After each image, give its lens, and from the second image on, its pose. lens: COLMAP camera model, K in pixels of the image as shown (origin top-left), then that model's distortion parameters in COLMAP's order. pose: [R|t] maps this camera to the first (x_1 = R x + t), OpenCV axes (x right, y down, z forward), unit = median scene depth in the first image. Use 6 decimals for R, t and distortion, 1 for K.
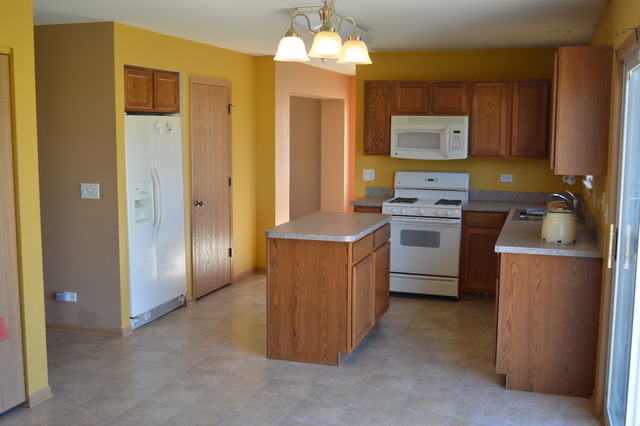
lens RADIAL K [[715.4, 0, 320.0], [0, 715.4, 213.0], [0, 0, 1]] dist [-0.009840, -0.012541]
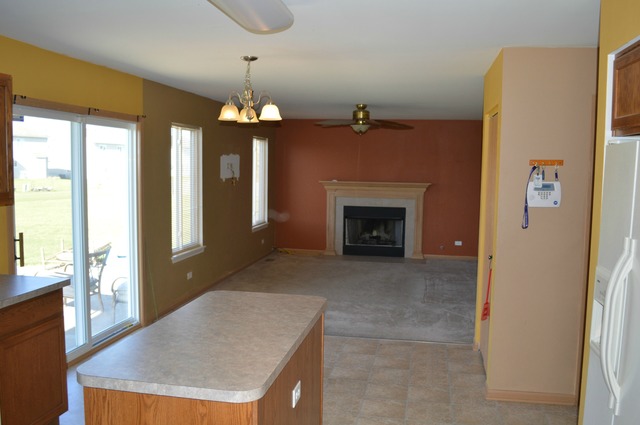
lens RADIAL K [[530.3, 0, 320.0], [0, 530.3, 212.5], [0, 0, 1]] dist [-0.075887, 0.003525]
pose [[-0.992121, -0.007616, -0.125055, -0.002644], [-0.033314, 0.978254, 0.204720, -0.128602], [0.120776, 0.207273, -0.970799, 1.113336]]
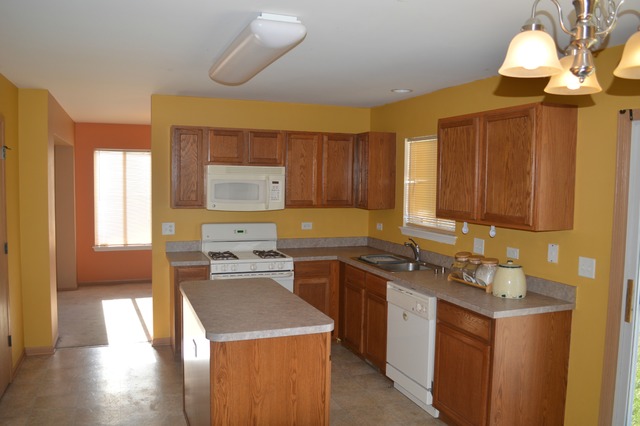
lens RADIAL K [[530.3, 0, 320.0], [0, 530.3, 213.0], [0, 0, 1]] dist [-0.075887, 0.003525]
pose [[0.780482, -0.036071, 0.624136, -0.223758], [0.063684, 0.997728, -0.021974, -0.052064], [-0.621926, 0.056898, 0.781006, 0.397385]]
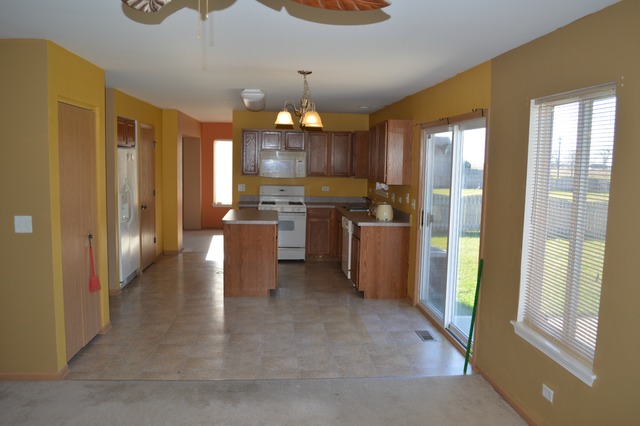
lens RADIAL K [[530.3, 0, 320.0], [0, 530.3, 213.0], [0, 0, 1]] dist [-0.075887, 0.003525]
pose [[0.921298, -0.026396, 0.387959, -0.255363], [0.031248, 0.999492, -0.006202, 0.017220], [-0.387599, 0.017836, 0.921656, -0.163902]]
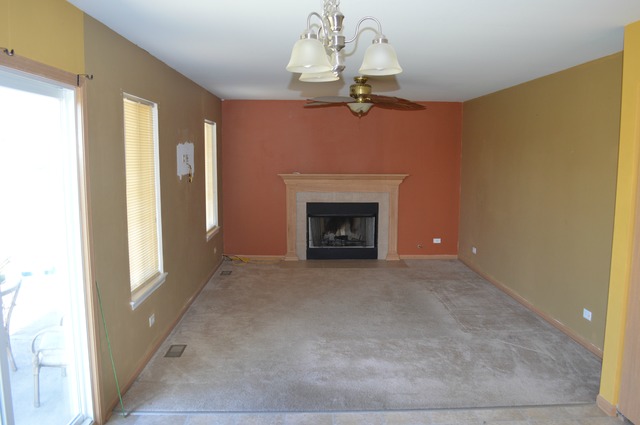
lens RADIAL K [[505.5, 0, 320.0], [0, 505.5, 212.5], [0, 0, 1]] dist [-0.077581, -0.002679]
pose [[-0.946149, 0.030431, -0.322297, 0.108467], [-0.044881, 0.973628, 0.223684, -0.091819], [0.320604, 0.226103, -0.919832, 0.789843]]
